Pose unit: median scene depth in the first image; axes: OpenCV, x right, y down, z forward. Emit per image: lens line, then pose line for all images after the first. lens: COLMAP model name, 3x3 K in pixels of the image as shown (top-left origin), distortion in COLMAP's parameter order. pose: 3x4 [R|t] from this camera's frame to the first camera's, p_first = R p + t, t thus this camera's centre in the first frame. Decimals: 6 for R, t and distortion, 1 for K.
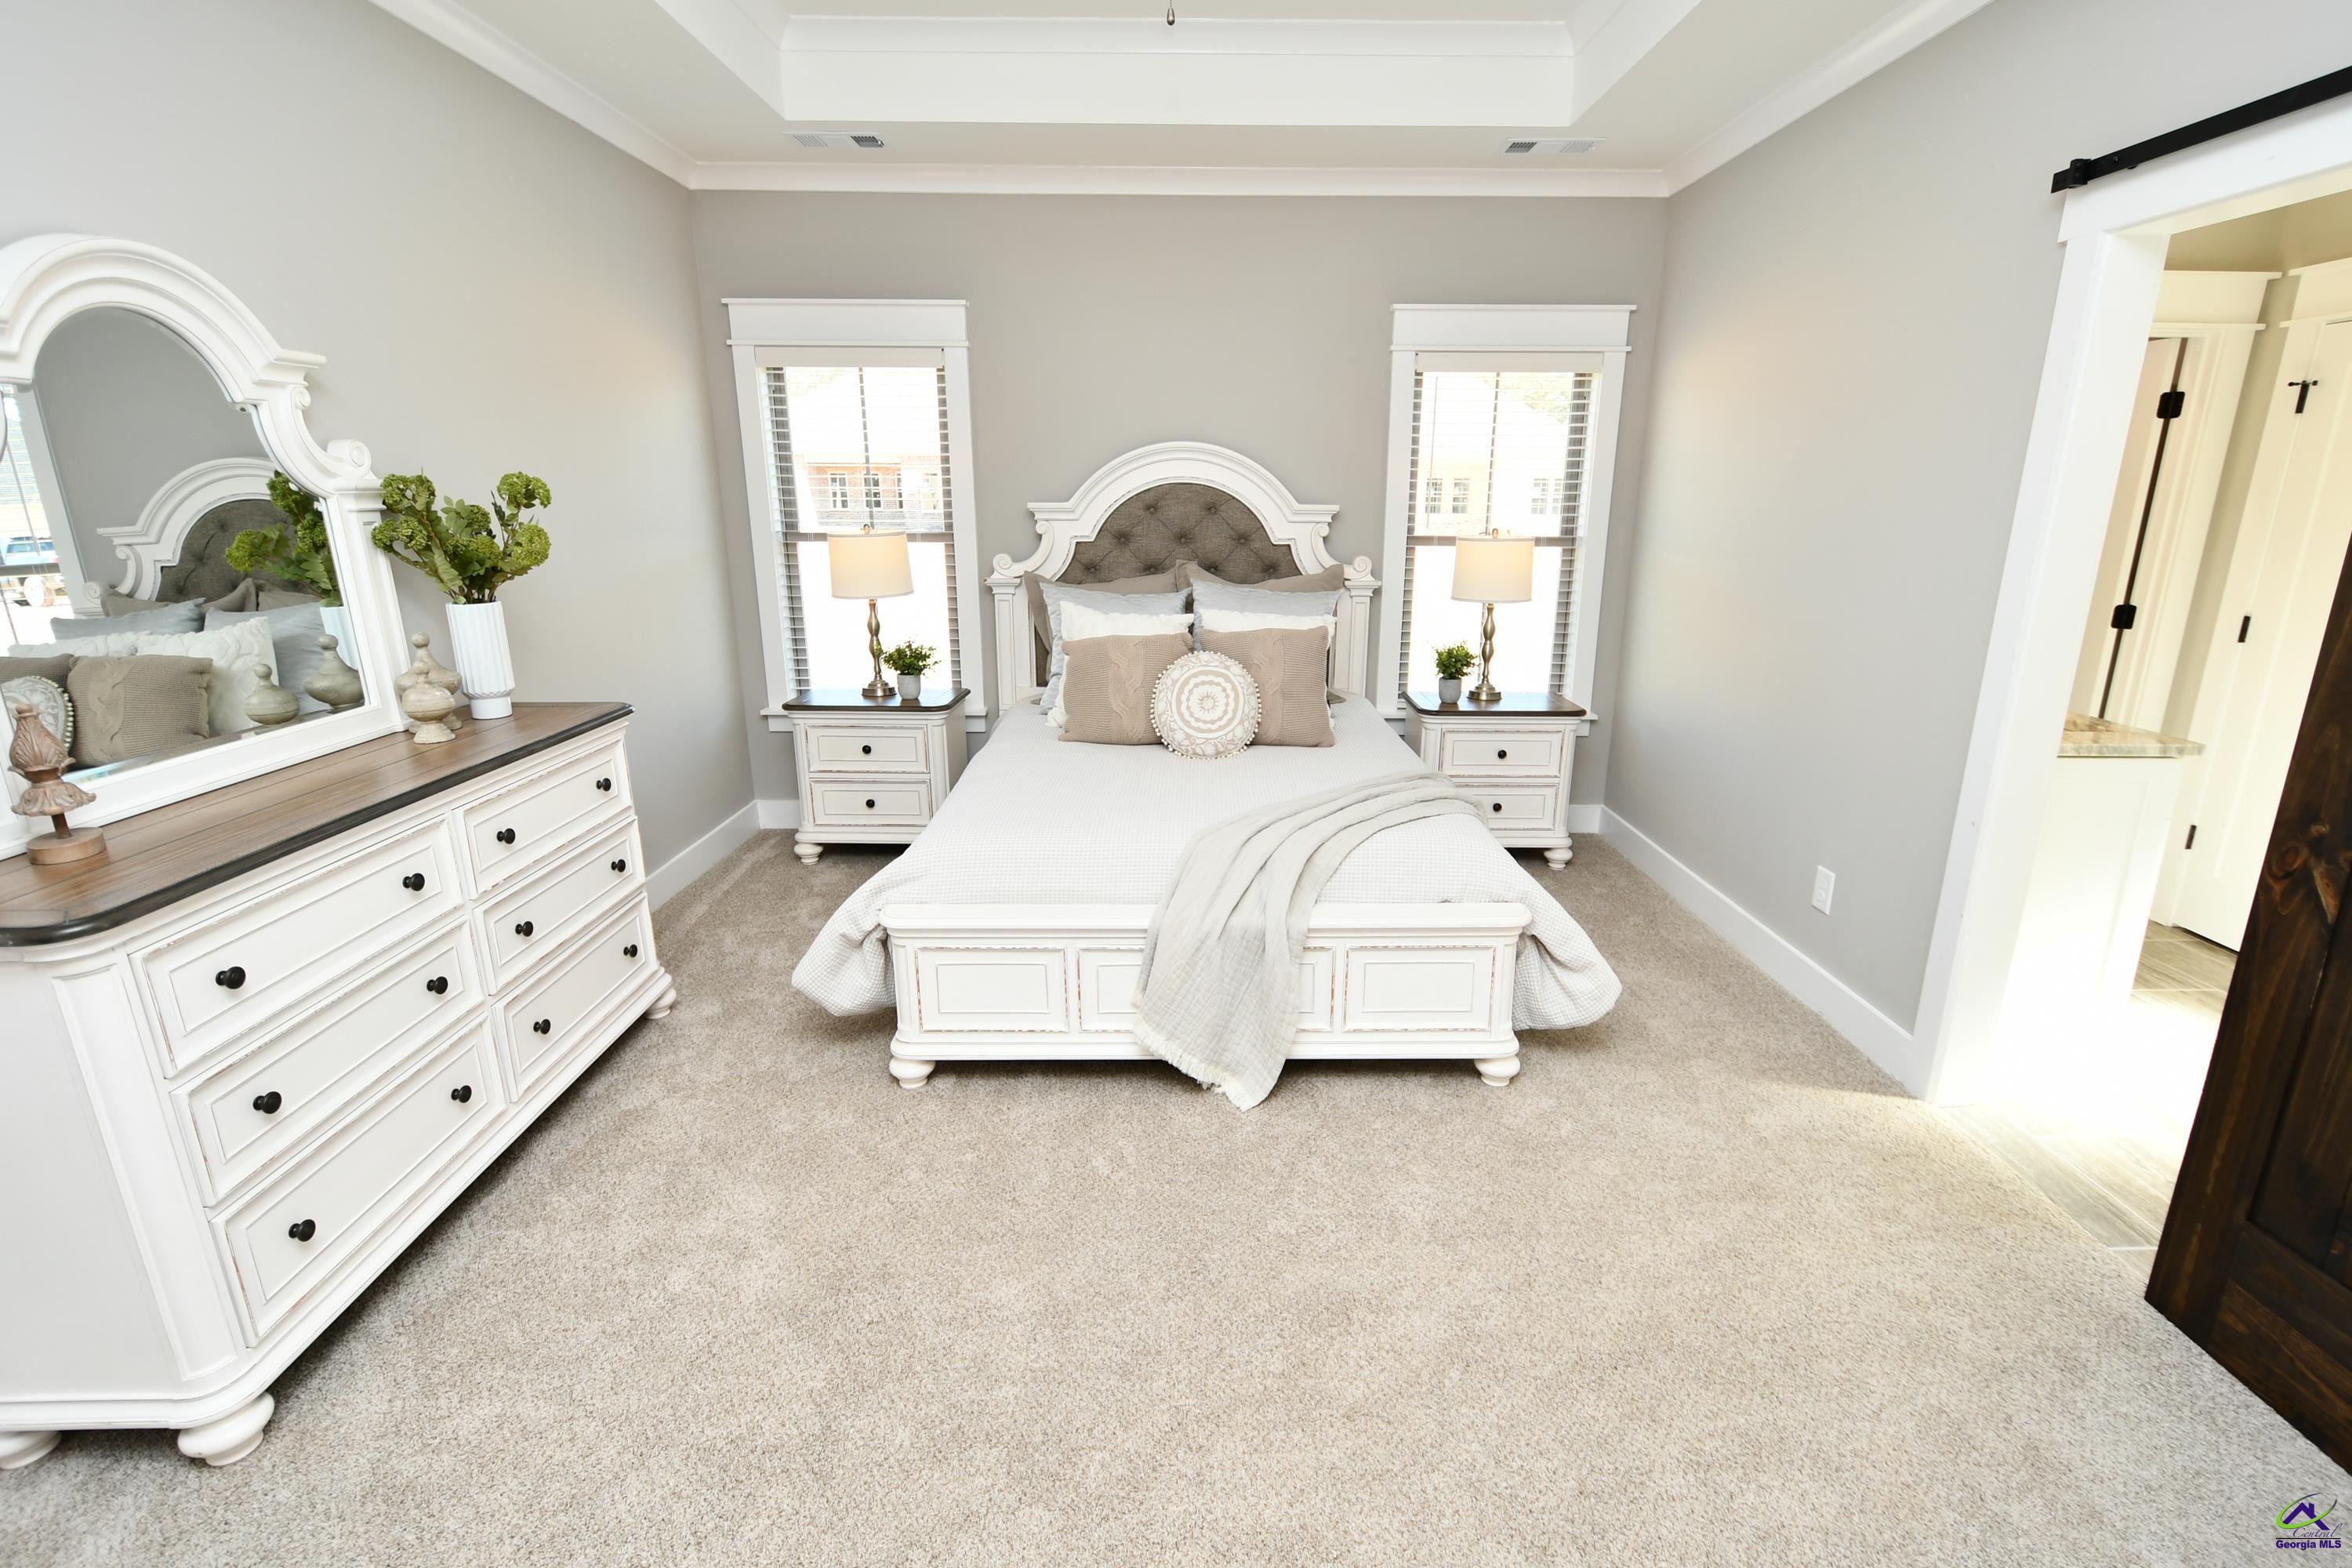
lens RADIAL K [[1055.4, 0, 1189.3], [0, 1055.4, 781.5], [0, 0, 1]] dist [0.002927, -0.005359]
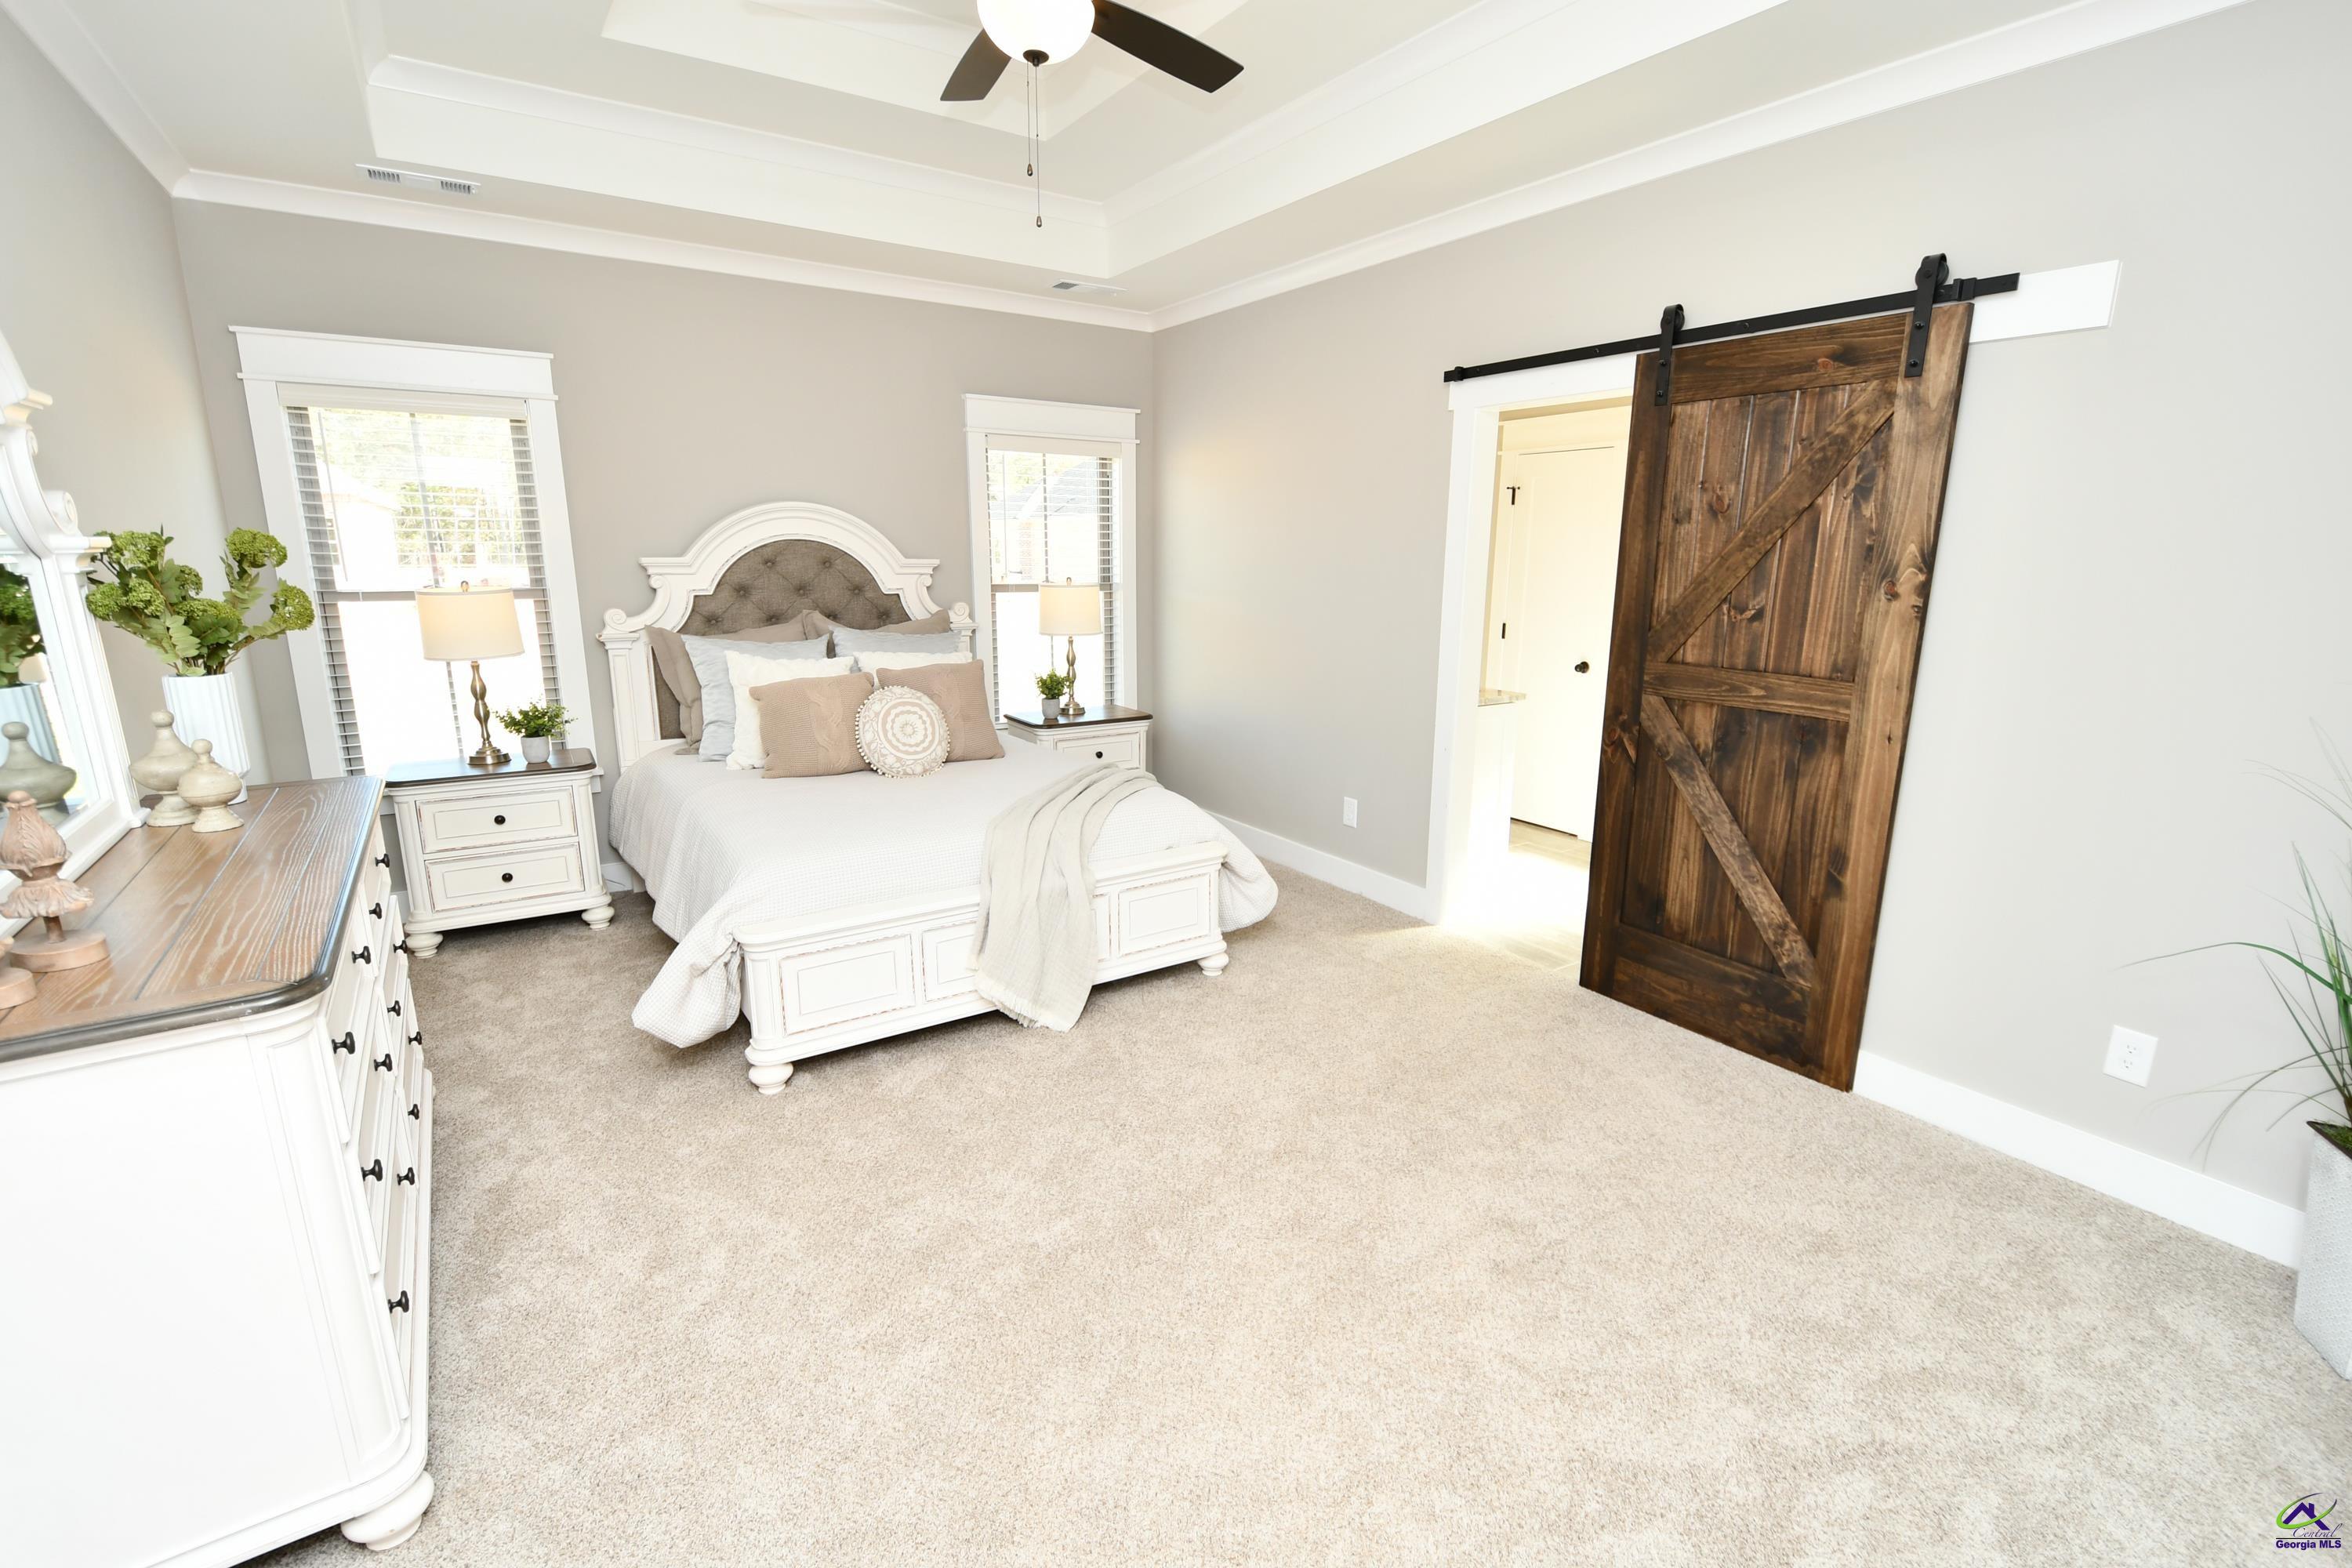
lens RADIAL K [[1043.8, 0, 1163.8], [0, 1043.8, 783.4], [0, 0, 1]] dist [0.012510, -0.016087]
pose [[0.841720, -0.116010, 0.527304, -0.299260], [0.137930, 0.990439, -0.002272, 0.021418], [-0.521999, 0.074644, 0.849674, -0.096509]]
